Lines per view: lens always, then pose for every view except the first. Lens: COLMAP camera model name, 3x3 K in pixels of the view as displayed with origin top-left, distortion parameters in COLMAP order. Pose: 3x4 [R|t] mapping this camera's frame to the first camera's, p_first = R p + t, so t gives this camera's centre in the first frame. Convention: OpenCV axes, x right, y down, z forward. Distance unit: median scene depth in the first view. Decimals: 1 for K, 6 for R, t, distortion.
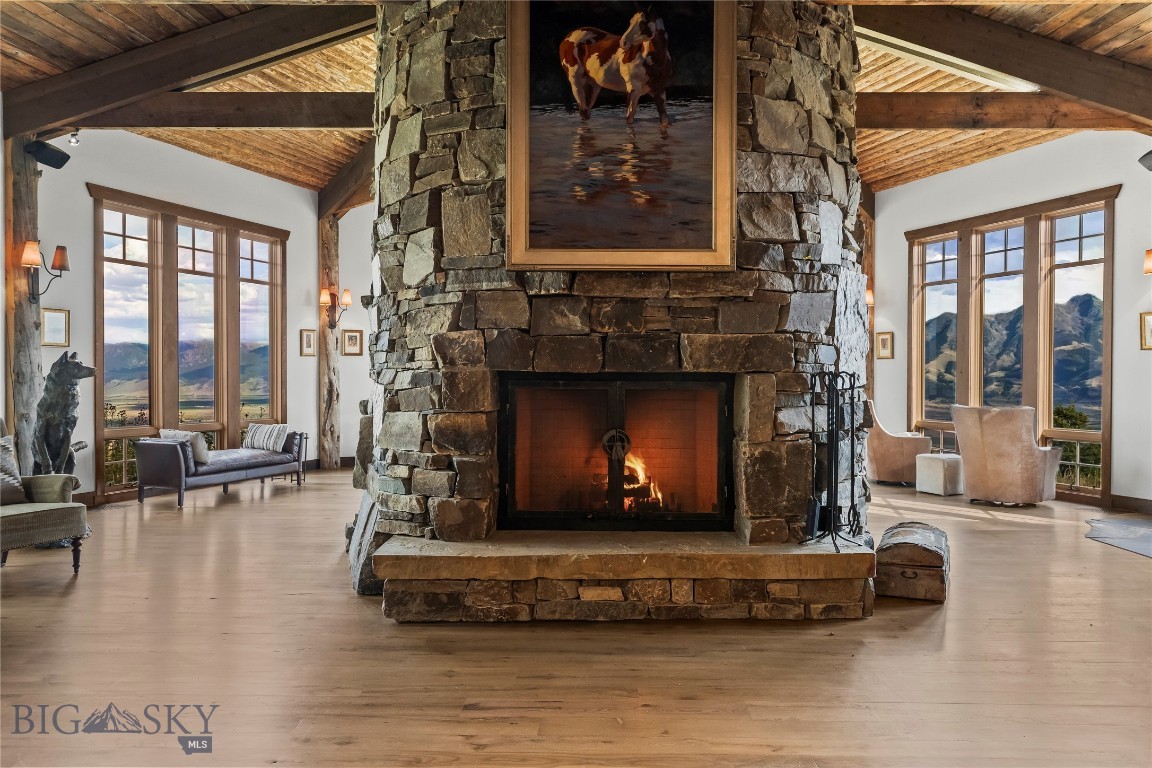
lens RADIAL K [[763.2, 0, 576.0], [0, 763.2, 384.0], [0, 0, 1]] dist [0.021437, -0.005937]
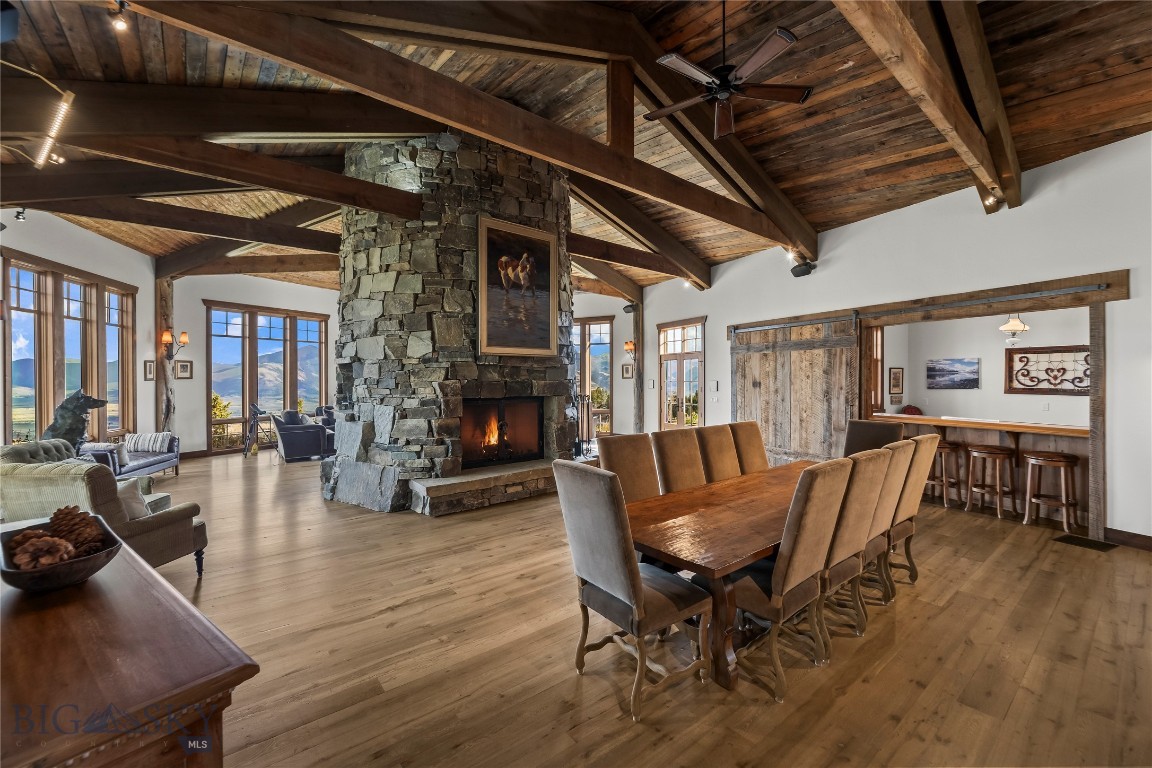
lens RADIAL K [[467.2, 0, 576.0], [0, 467.2, 384.0], [0, 0, 1]] dist [0.000496, 0.000030]
pose [[0.771285, -0.014455, 0.636325, -0.720554], [0.012766, 0.999892, 0.007240, -0.064408], [-0.636361, 0.002539, 0.771387, -0.257561]]
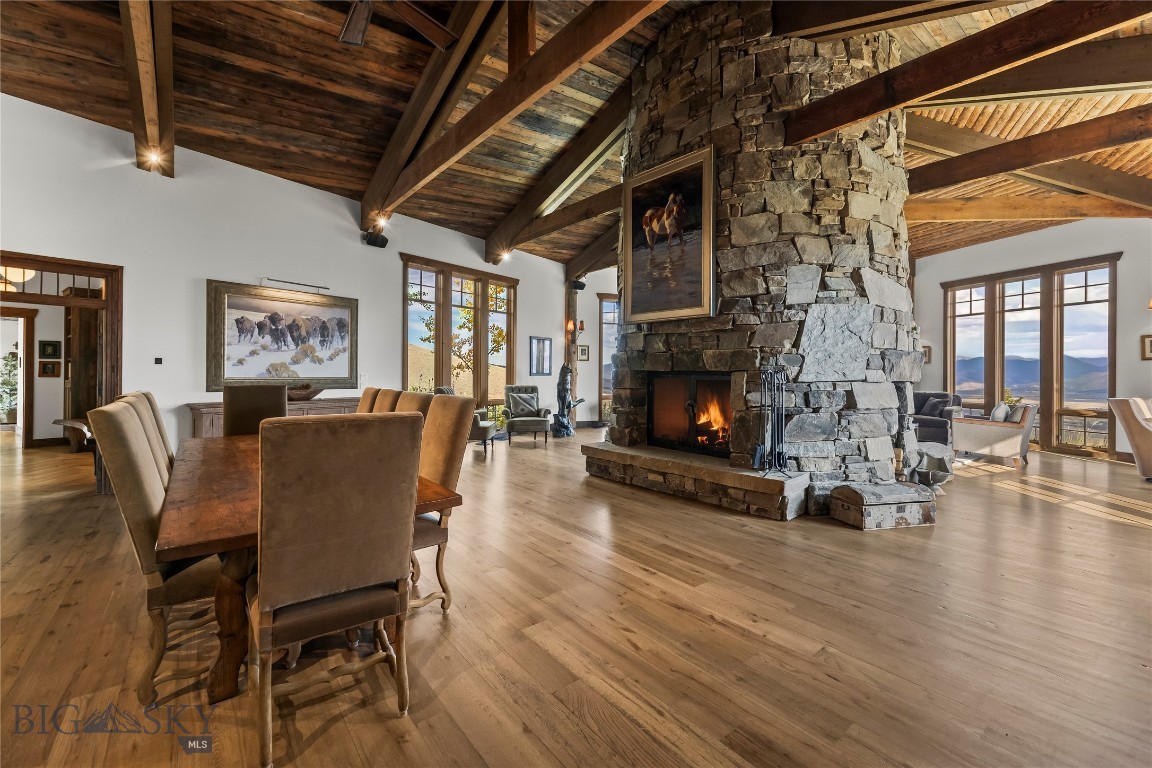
lens RADIAL K [[468.5, 0, 582.1], [0, 468.5, 373.3], [0, 0, 1]] dist [0.001196, 0.000204]
pose [[0.650124, 0.005678, -0.759807, 0.824244], [-0.015948, 0.999854, -0.006174, 0.003121], [0.759661, 0.016131, 0.650119, 0.017661]]
